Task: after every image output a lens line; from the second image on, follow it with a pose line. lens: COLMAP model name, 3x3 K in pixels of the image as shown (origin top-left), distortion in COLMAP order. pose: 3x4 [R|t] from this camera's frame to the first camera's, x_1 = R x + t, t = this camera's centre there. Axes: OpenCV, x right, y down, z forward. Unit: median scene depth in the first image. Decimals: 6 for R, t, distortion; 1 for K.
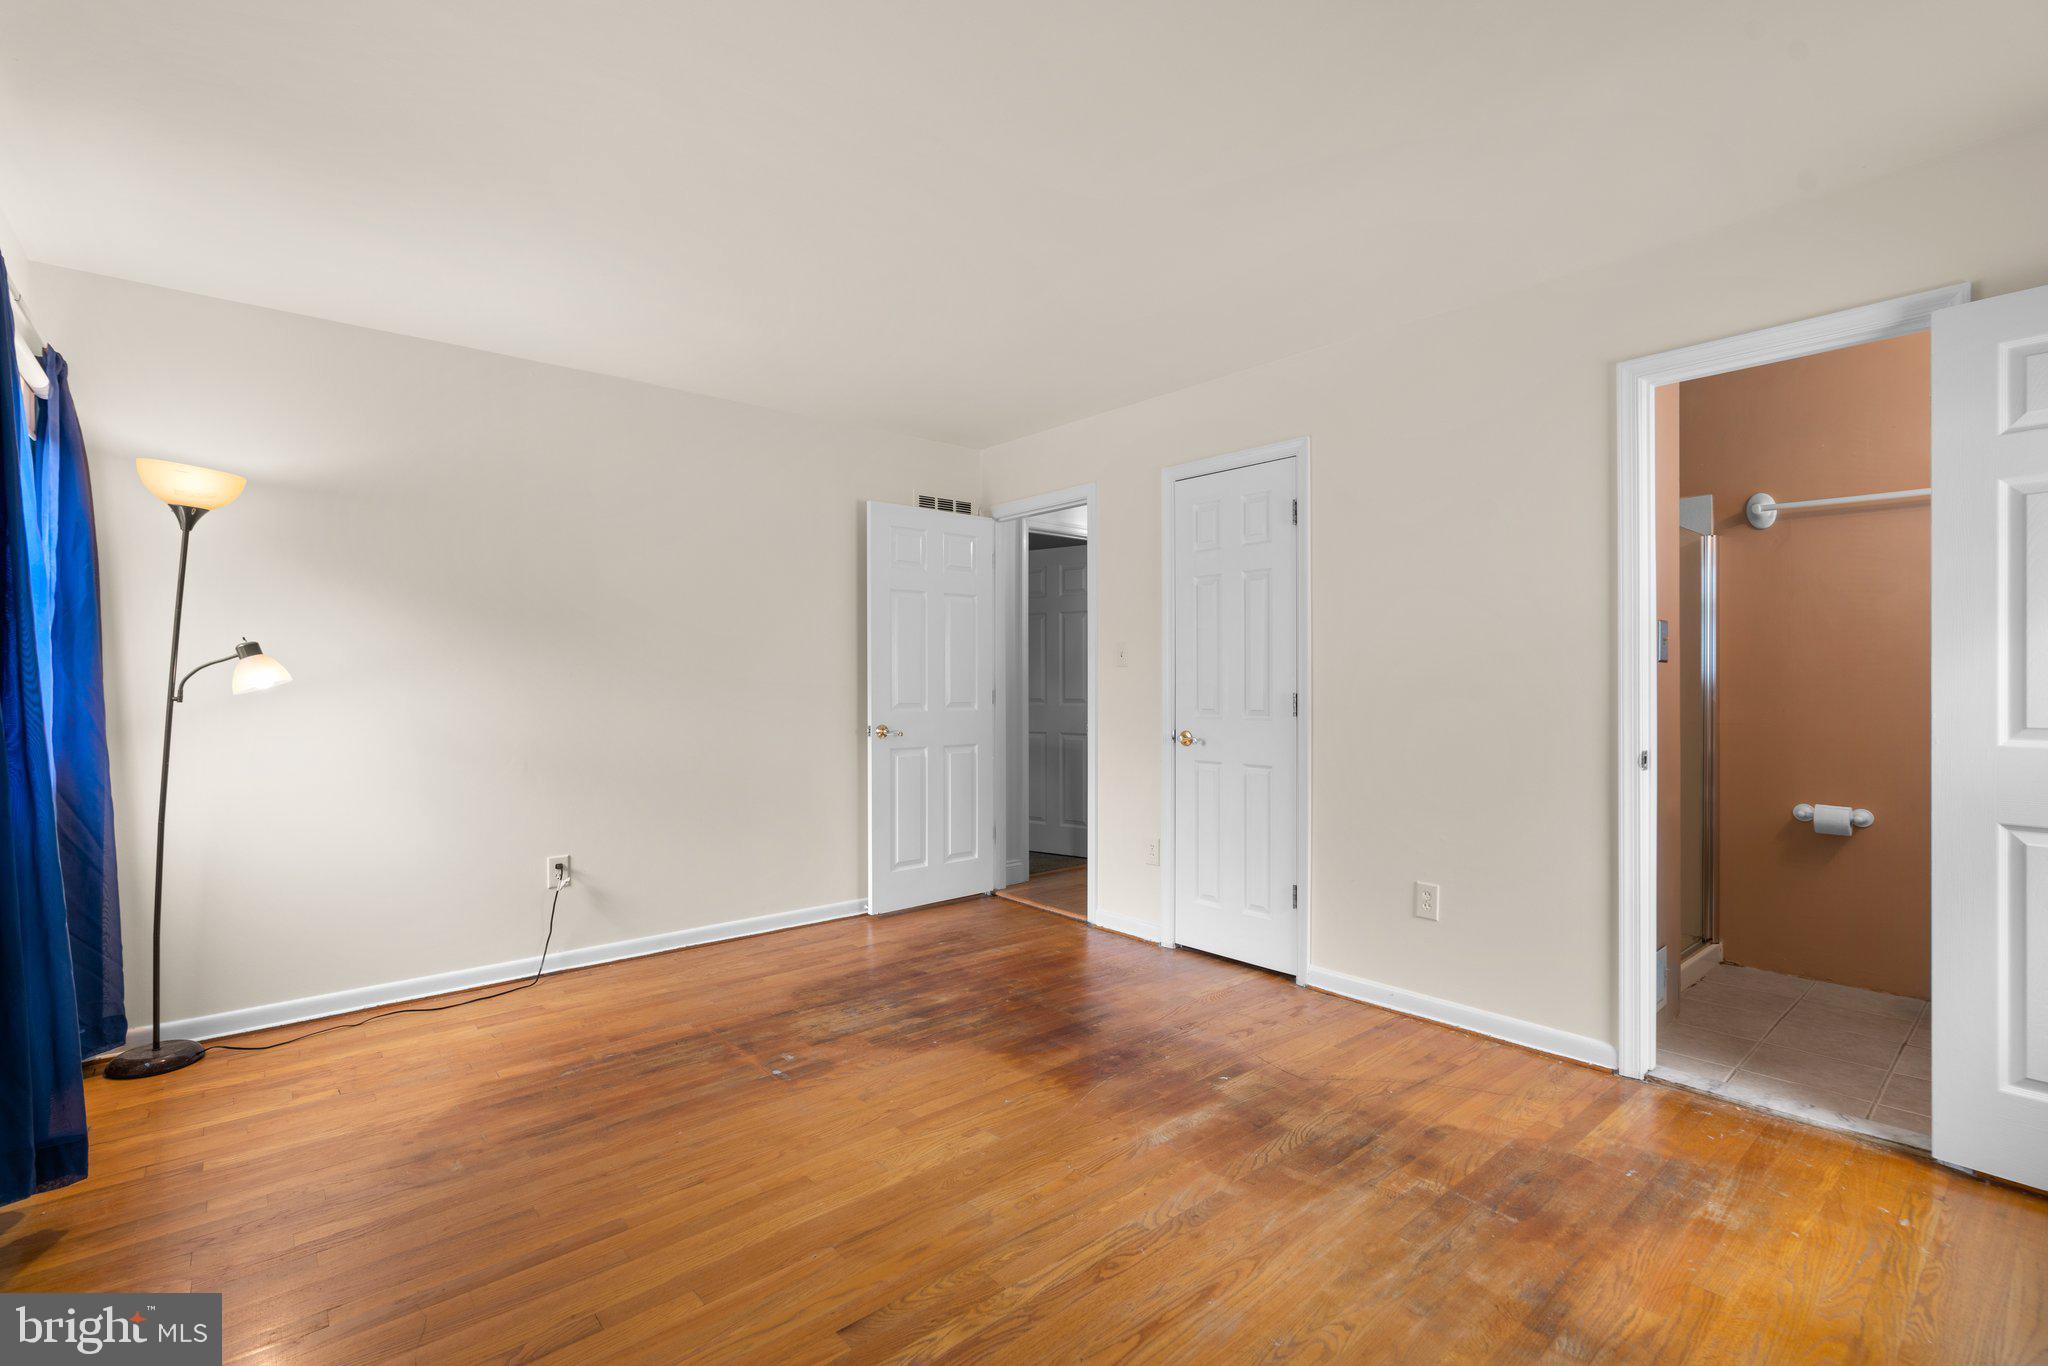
lens RADIAL K [[929.4, 0, 1032.5], [0, 929.4, 681.6], [0, 0, 1]] dist [-0.007372, 0.003045]
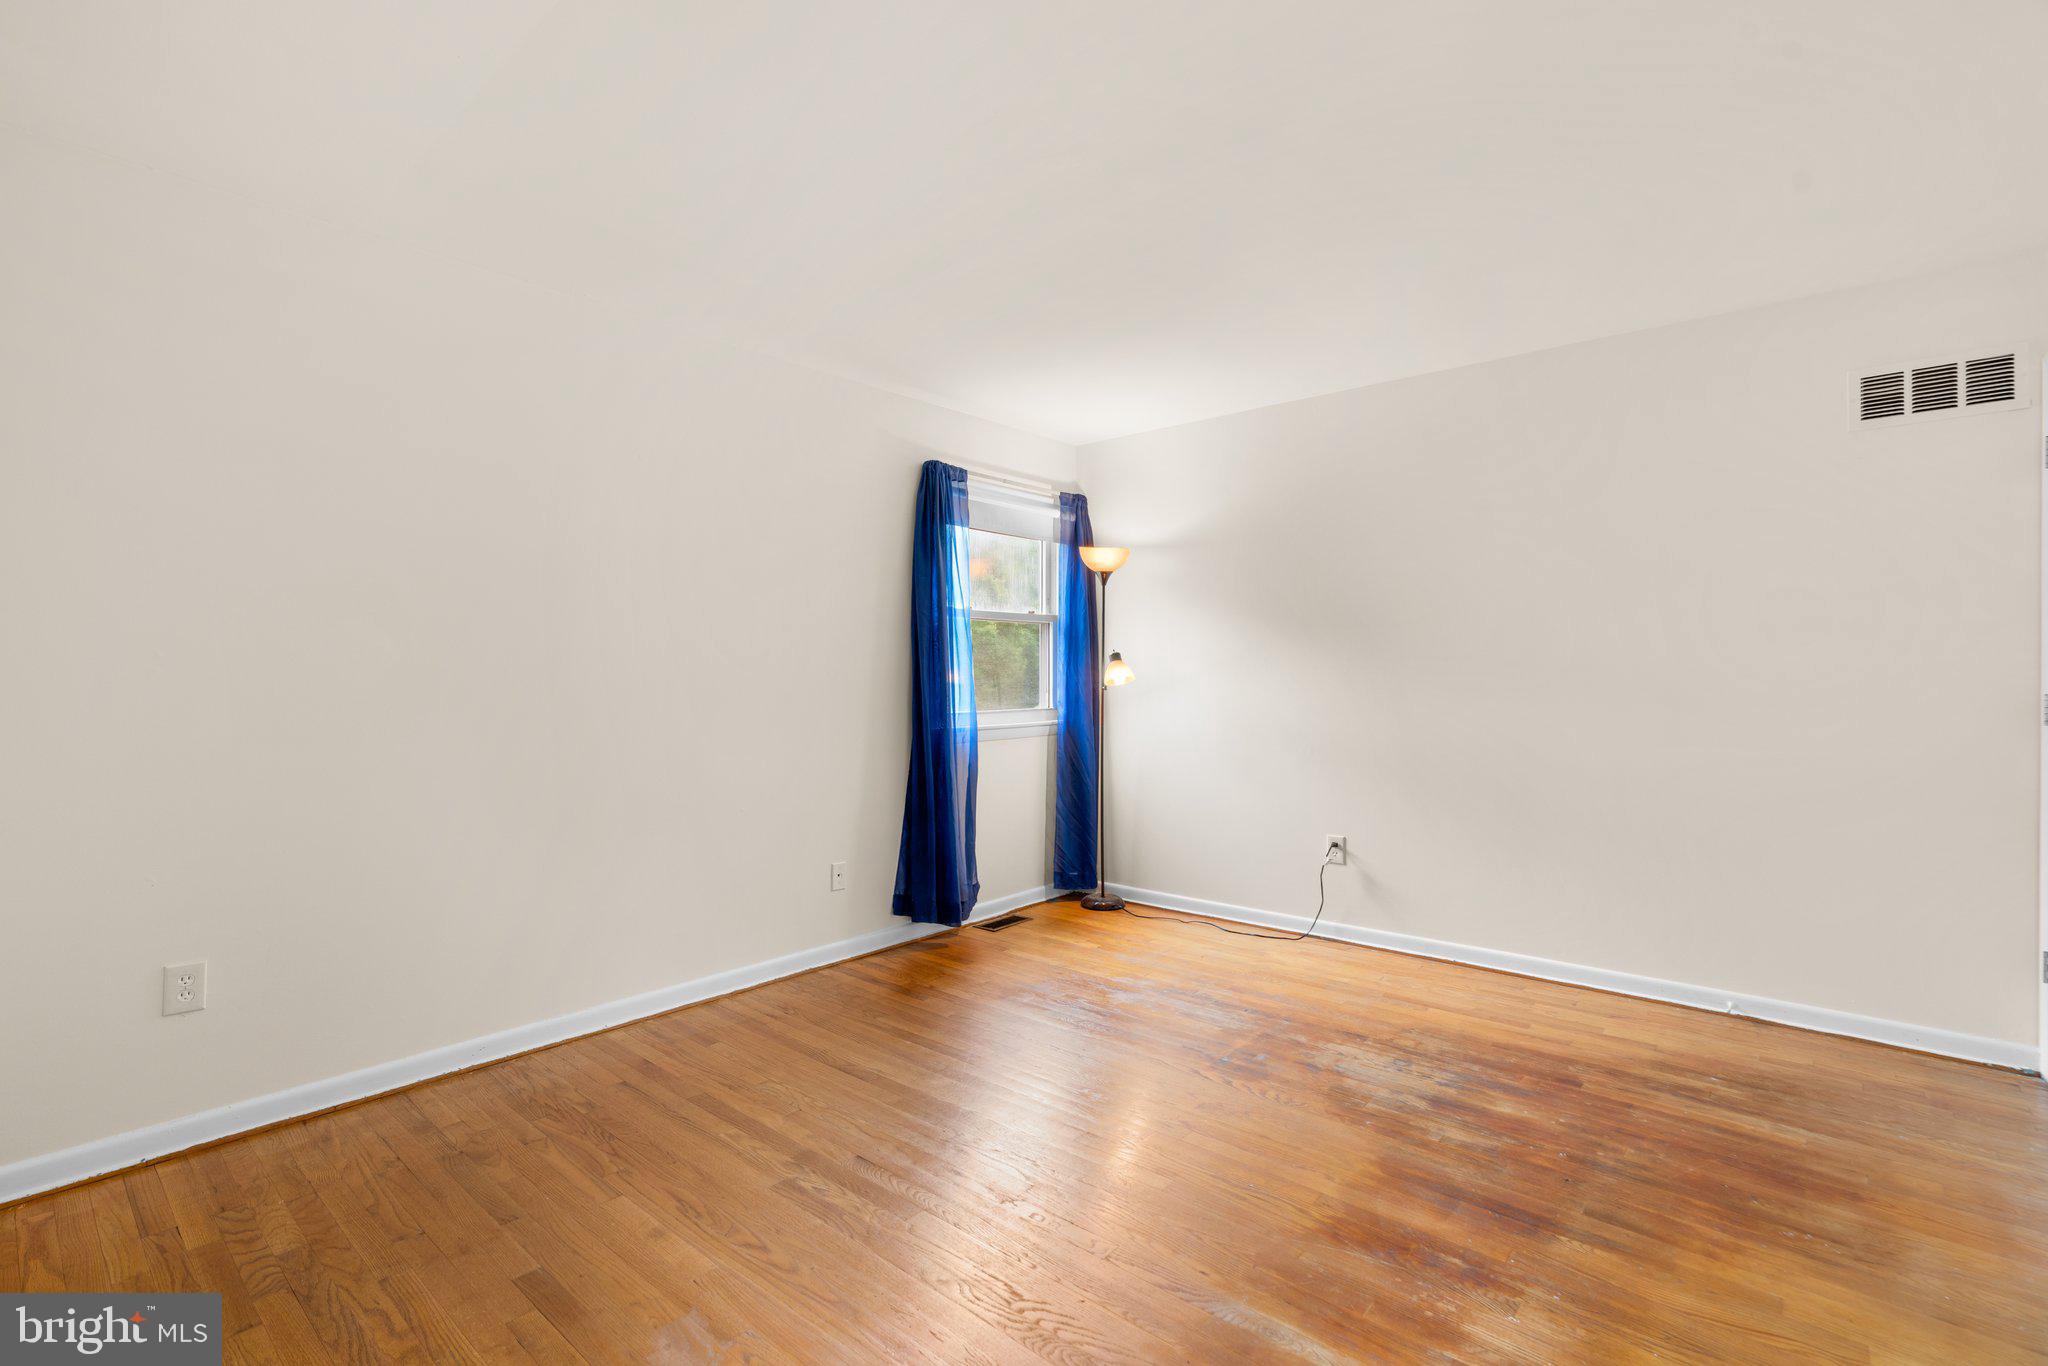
lens RADIAL K [[929.4, 0, 1032.3], [0, 929.4, 684.4], [0, 0, 1]] dist [-0.007372, 0.003045]
pose [[0.146842, 0.010968, -0.989099, 0.591128], [-0.000201, 0.999939, 0.011059, -0.005549], [0.989160, -0.001425, 0.146835, 0.531293]]
